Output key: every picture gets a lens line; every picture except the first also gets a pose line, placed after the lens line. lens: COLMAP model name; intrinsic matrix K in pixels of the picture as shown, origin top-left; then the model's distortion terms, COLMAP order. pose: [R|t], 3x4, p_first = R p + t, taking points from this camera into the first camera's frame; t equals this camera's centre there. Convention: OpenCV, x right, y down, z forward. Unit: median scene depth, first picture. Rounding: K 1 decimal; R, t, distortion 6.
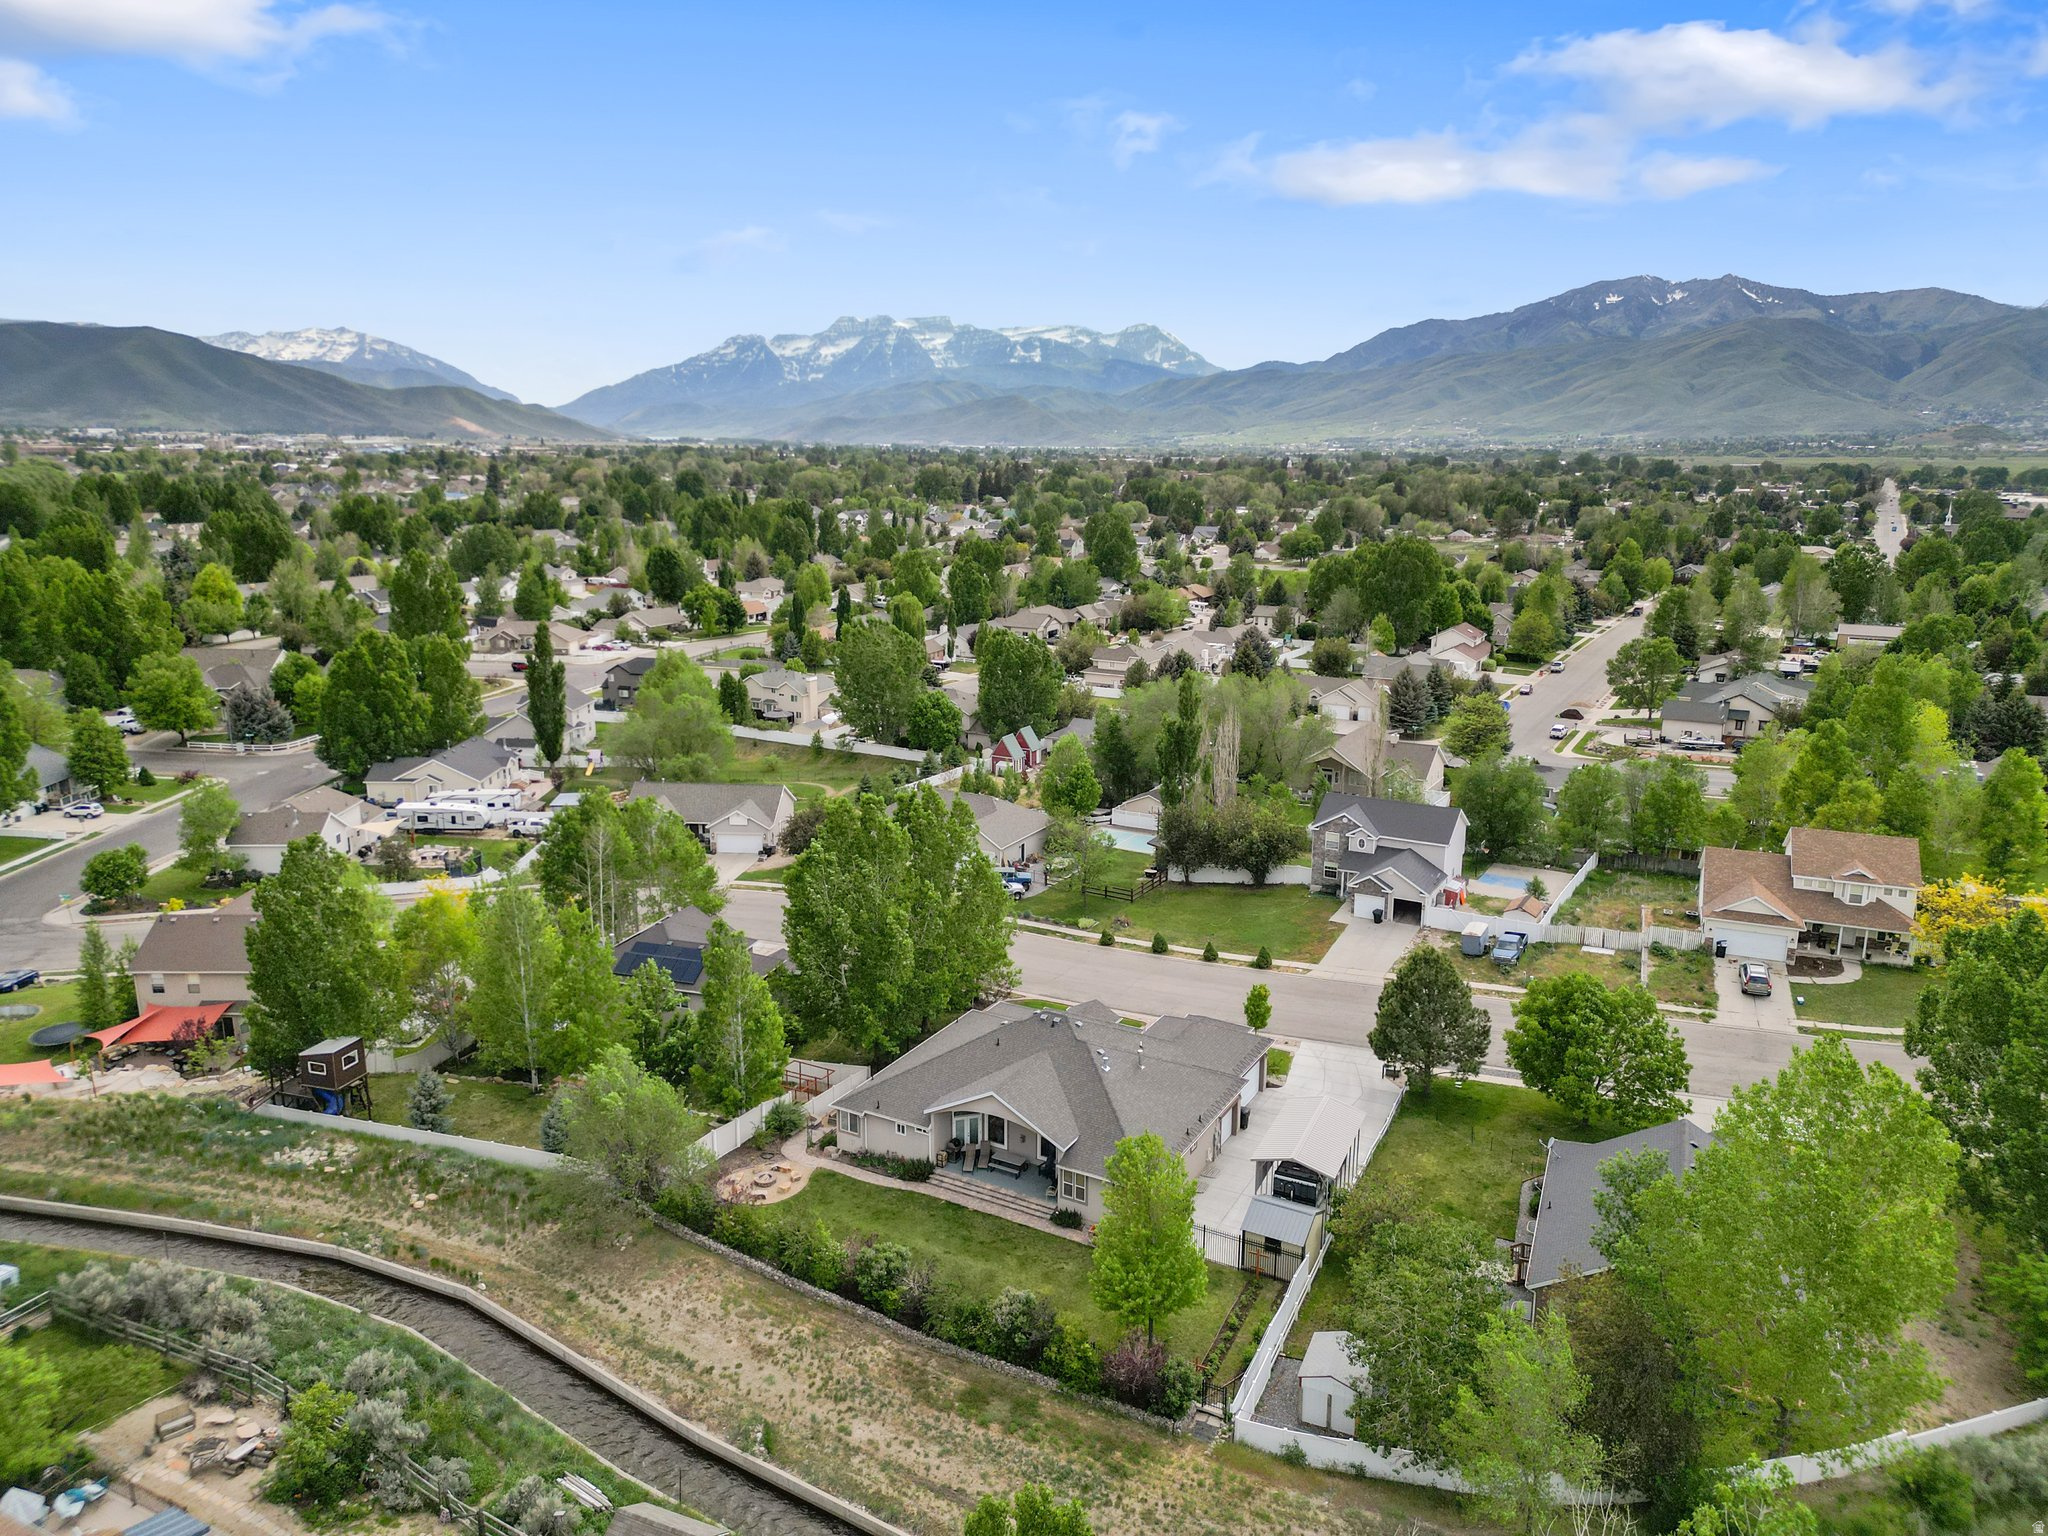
lens RADIAL K [[1430.2, 0, 1037.8], [0, 1430.2, 765.2], [0, 0, 1]] dist [0.071777, -0.066906]
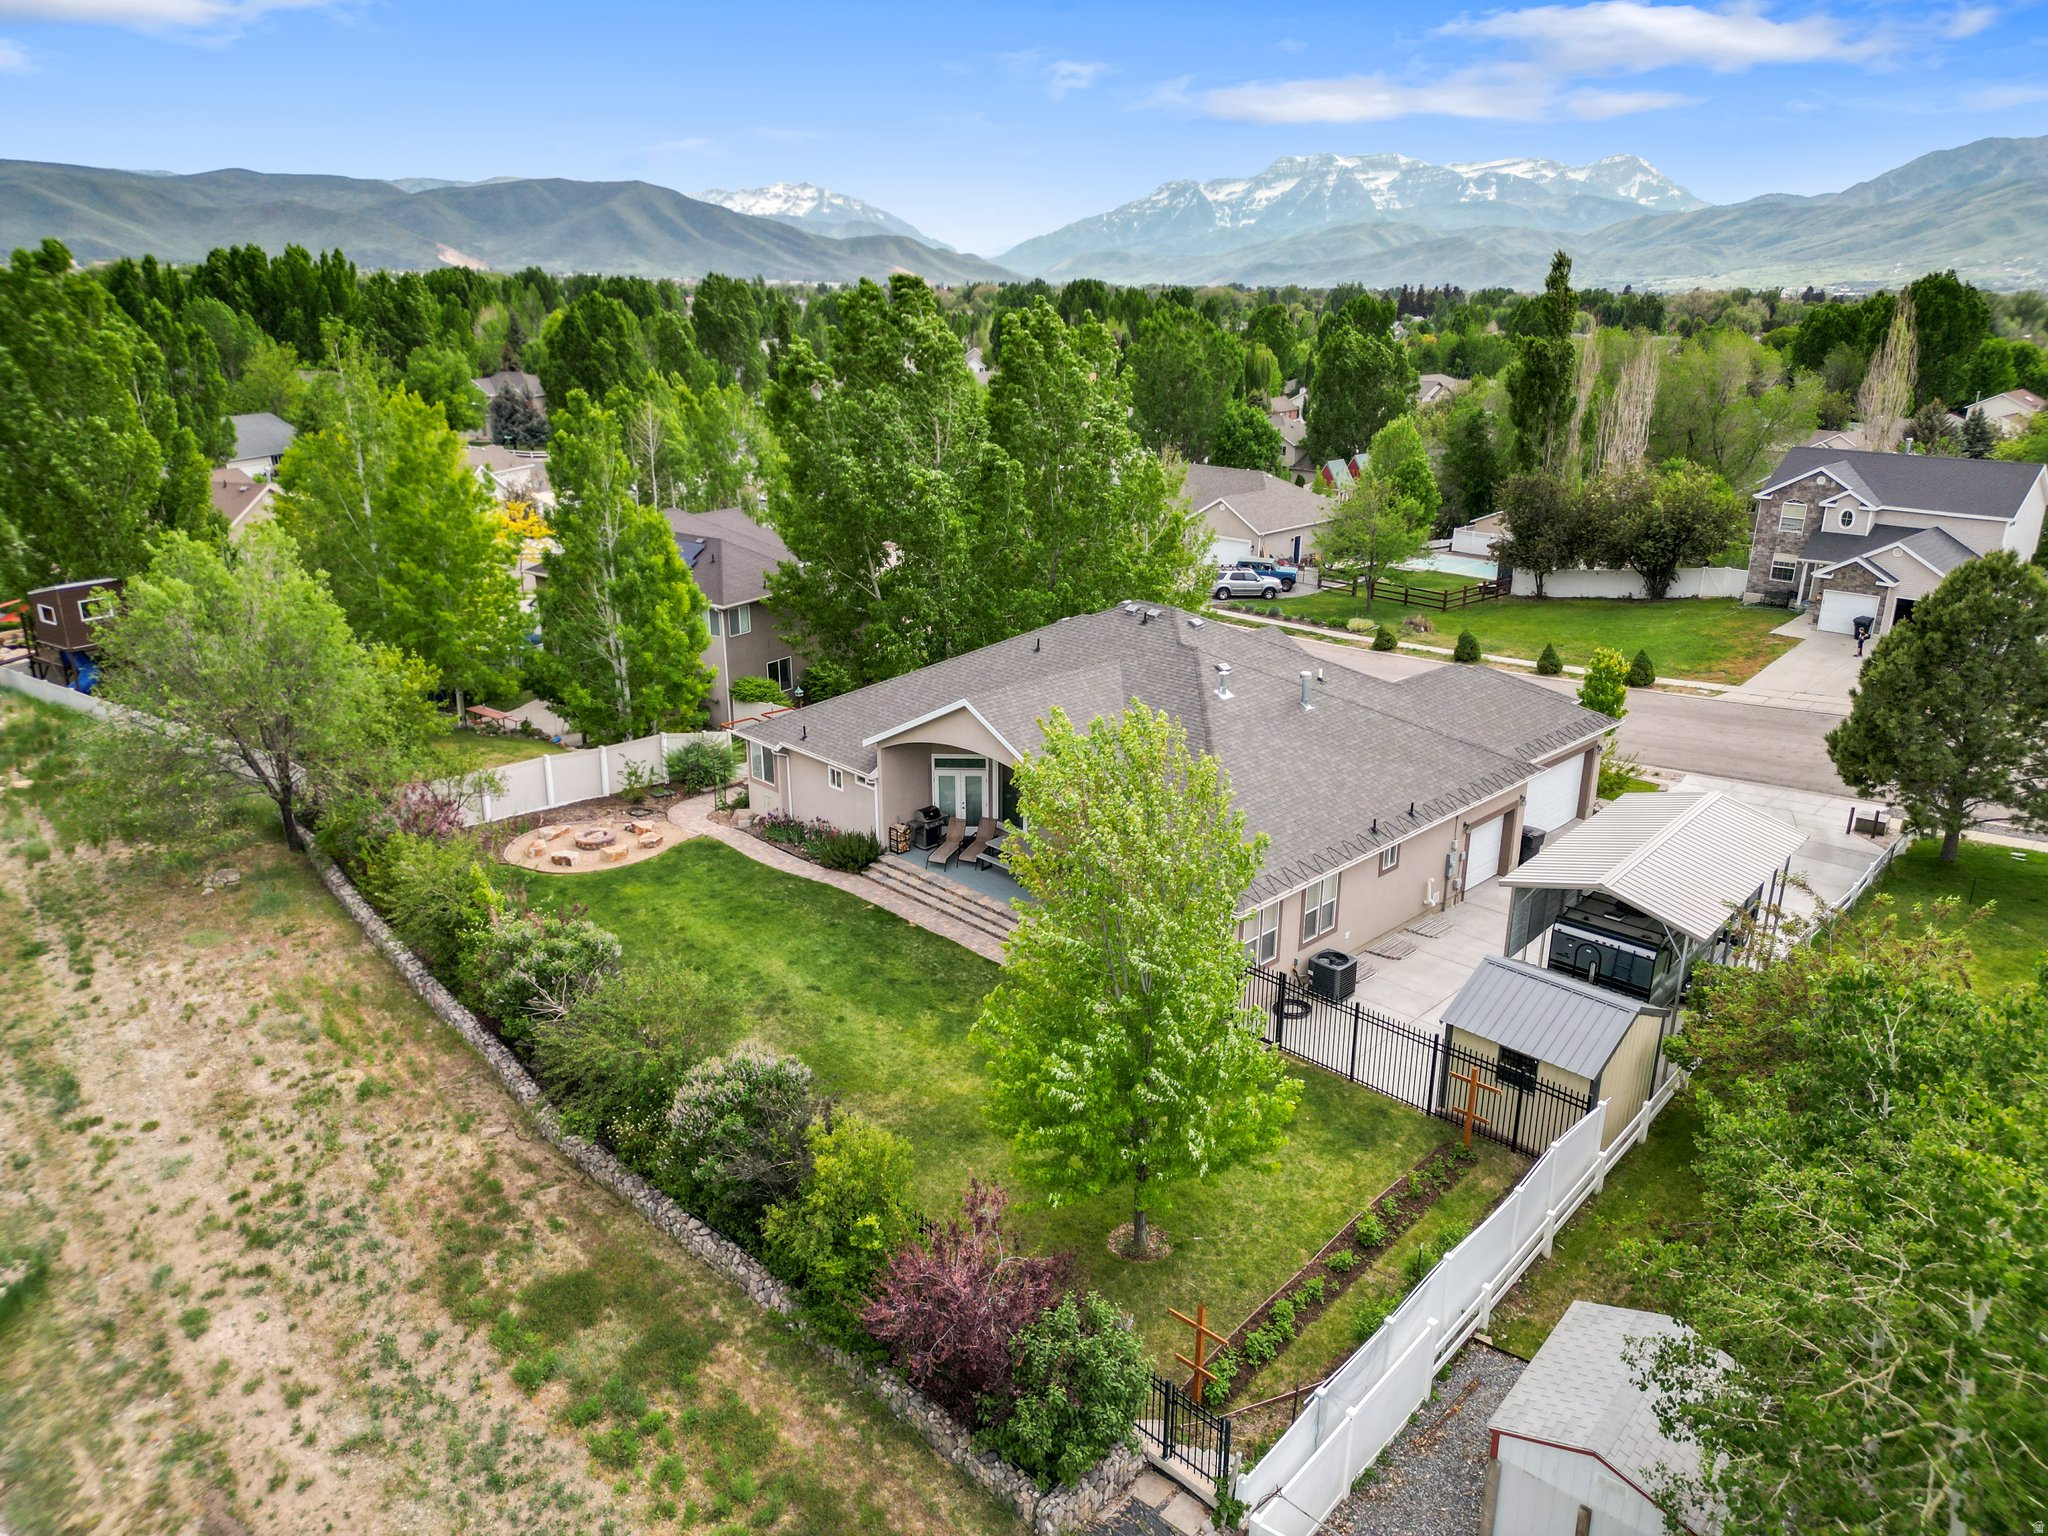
lens RADIAL K [[1417.4, 0, 1025.4], [0, 1417.4, 777.3], [0, 0, 1]] dist [0.073976, -0.061669]
pose [[0.957159, 0.089558, -0.275367, 0.125880], [-0.060949, 0.991976, 0.110766, 0.202071], [0.283077, -0.089237, 0.954937, 0.547599]]
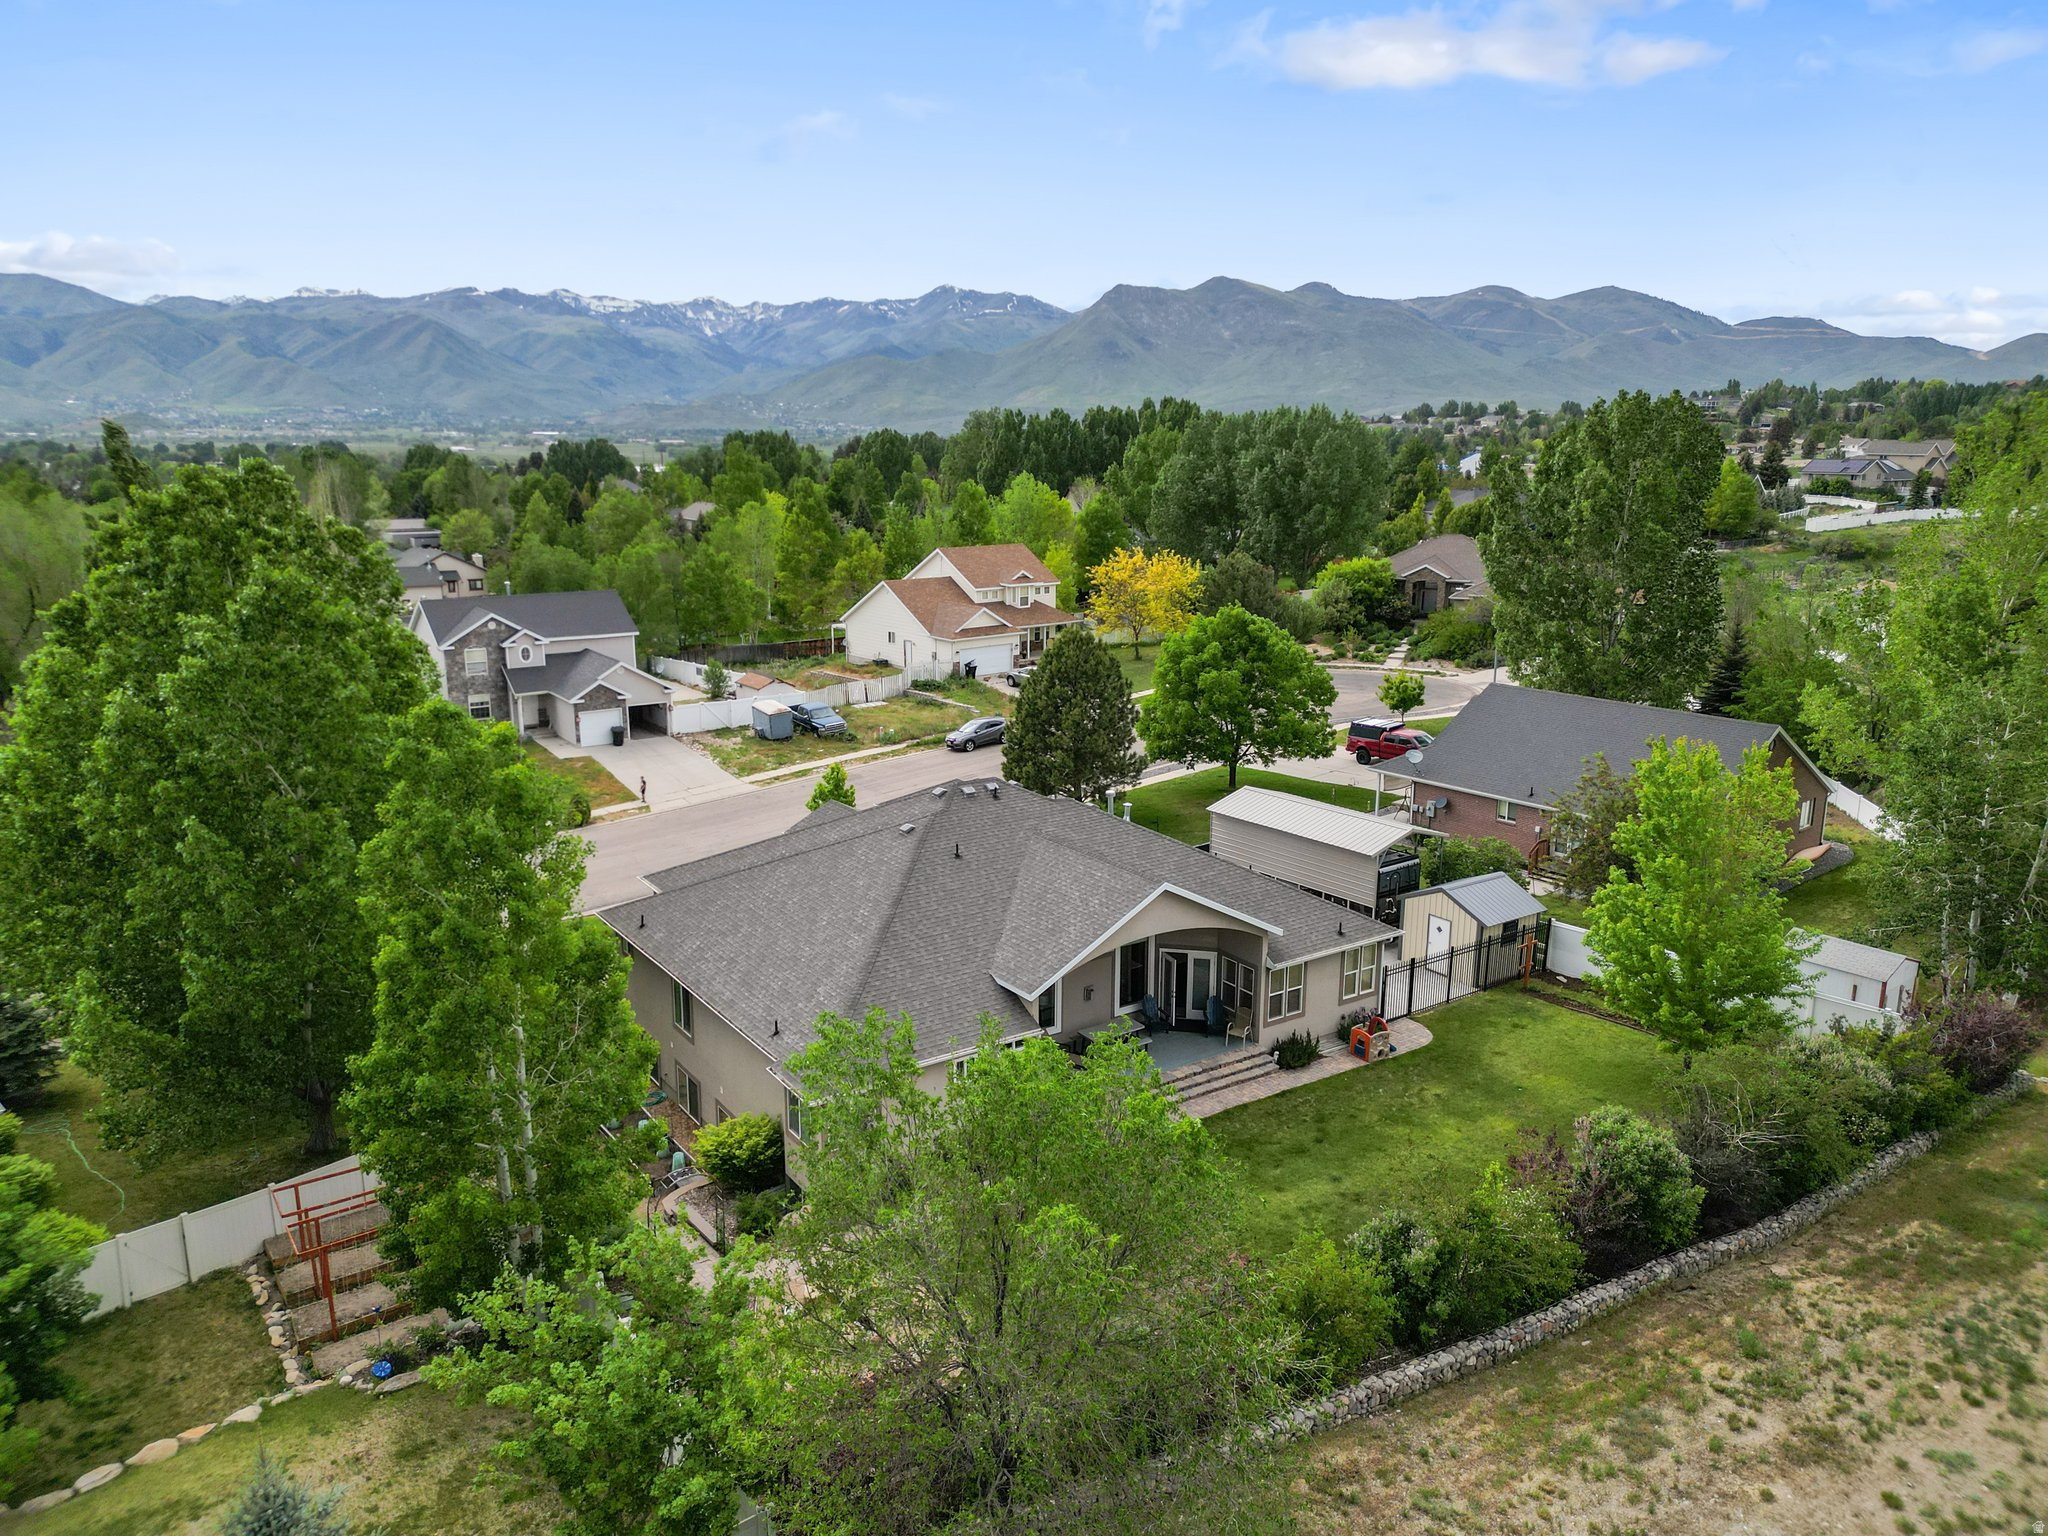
lens RADIAL K [[1430.2, 0, 1037.8], [0, 1430.2, 765.2], [0, 0, 1]] dist [0.071777, -0.066906]
pose [[0.445738, -0.207139, 0.870868, -0.477289], [0.202666, 0.970950, 0.127214, 0.118669], [-0.871920, 0.119791, 0.474769, 0.811059]]
